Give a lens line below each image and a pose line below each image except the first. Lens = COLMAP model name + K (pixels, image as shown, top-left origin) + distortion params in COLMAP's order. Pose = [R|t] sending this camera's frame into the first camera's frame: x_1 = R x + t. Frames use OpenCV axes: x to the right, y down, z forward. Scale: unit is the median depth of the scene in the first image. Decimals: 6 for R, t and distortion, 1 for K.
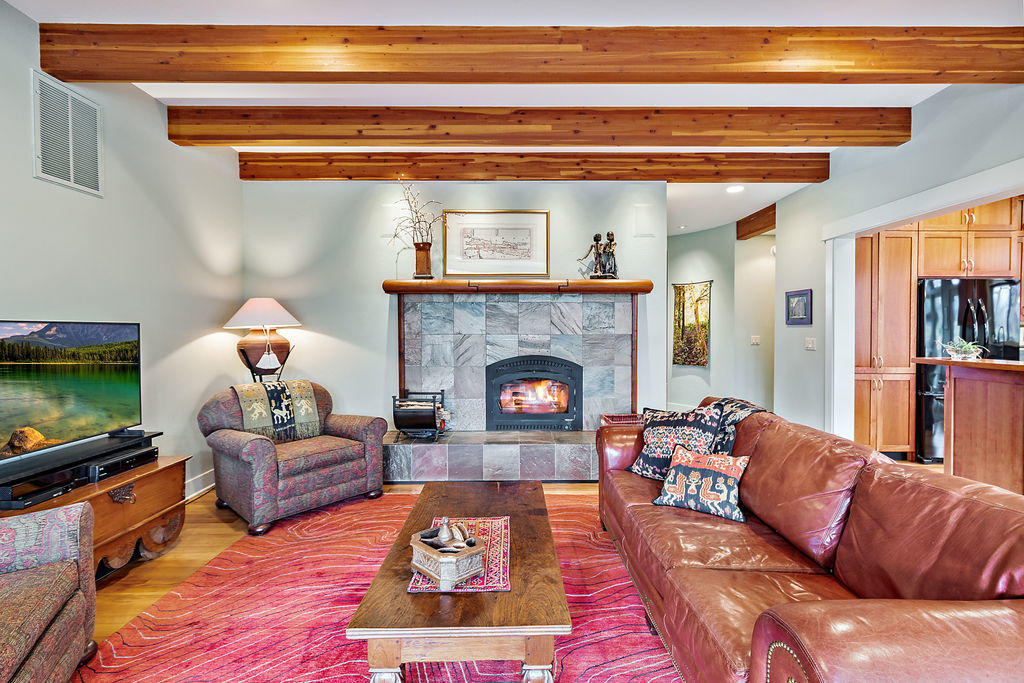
lens RADIAL K [[469.9, 0, 515.3], [0, 469.9, 335.5], [0, 0, 1]] dist [0.000401, -0.000237]
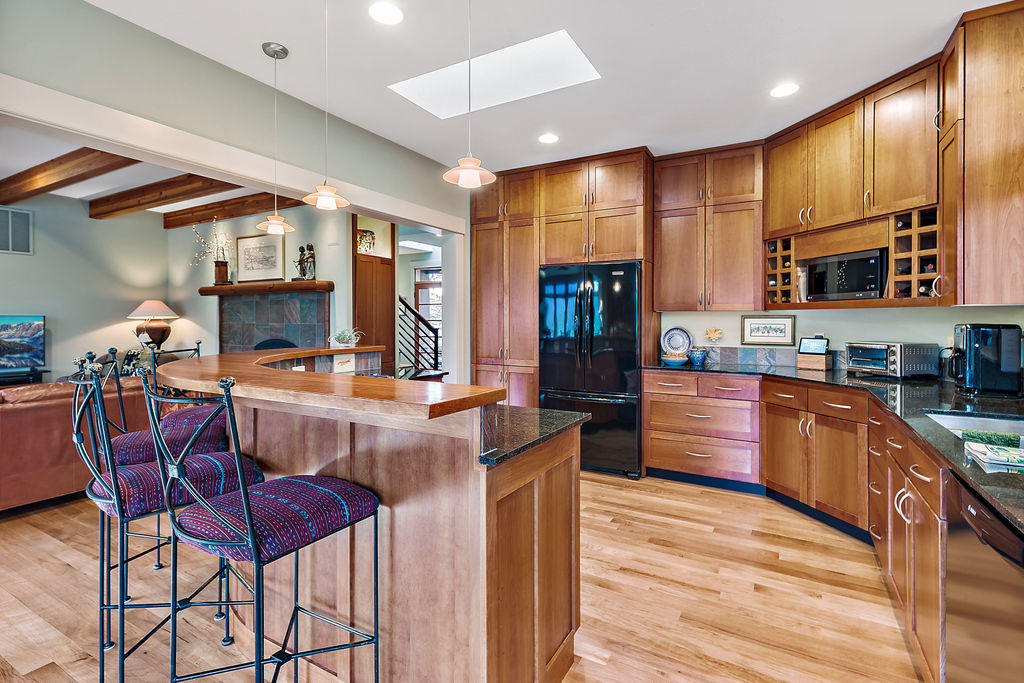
lens RADIAL K [[469.9, 0, 521.4], [0, 469.9, 317.1], [0, 0, 1]] dist [0.000401, -0.000237]
pose [[0.862124, 0.005064, -0.506673, 1.628418], [-0.013628, 0.999820, -0.013197, -0.016922], [0.506515, 0.018282, 0.862037, 0.246395]]
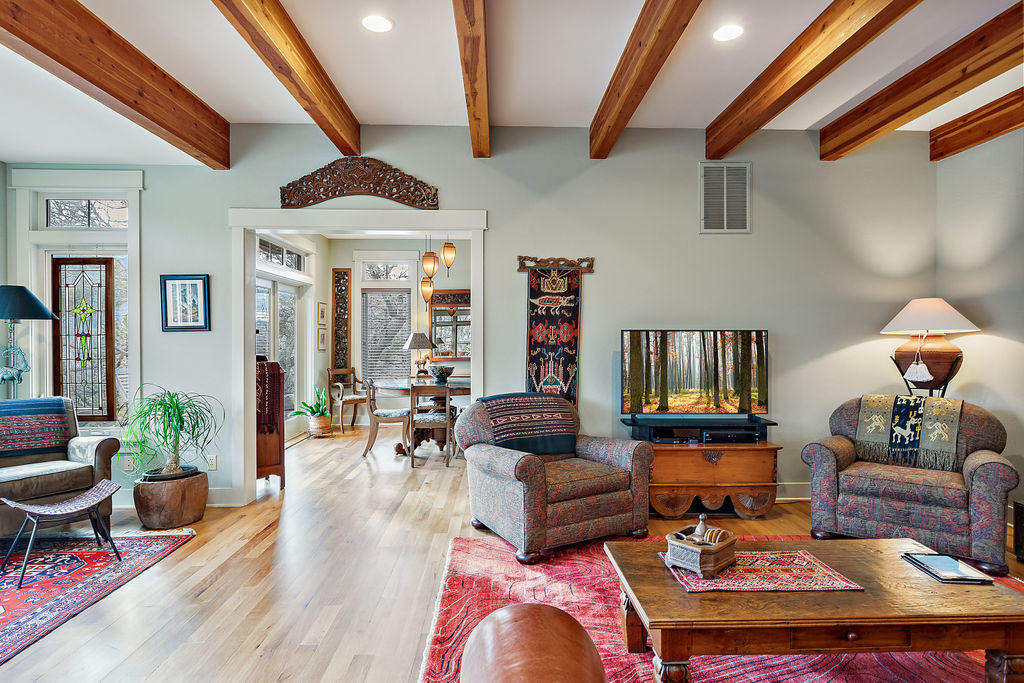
lens RADIAL K [[583.1, 0, 516.7], [0, 583.1, 339.2], [0, 0, 1]] dist [-0.000365, 0.000274]
pose [[0.010186, 0.009311, -0.999905, 0.574060], [-0.013022, 0.999873, 0.009178, -0.006813], [0.999863, 0.012927, 0.010306, 0.277562]]
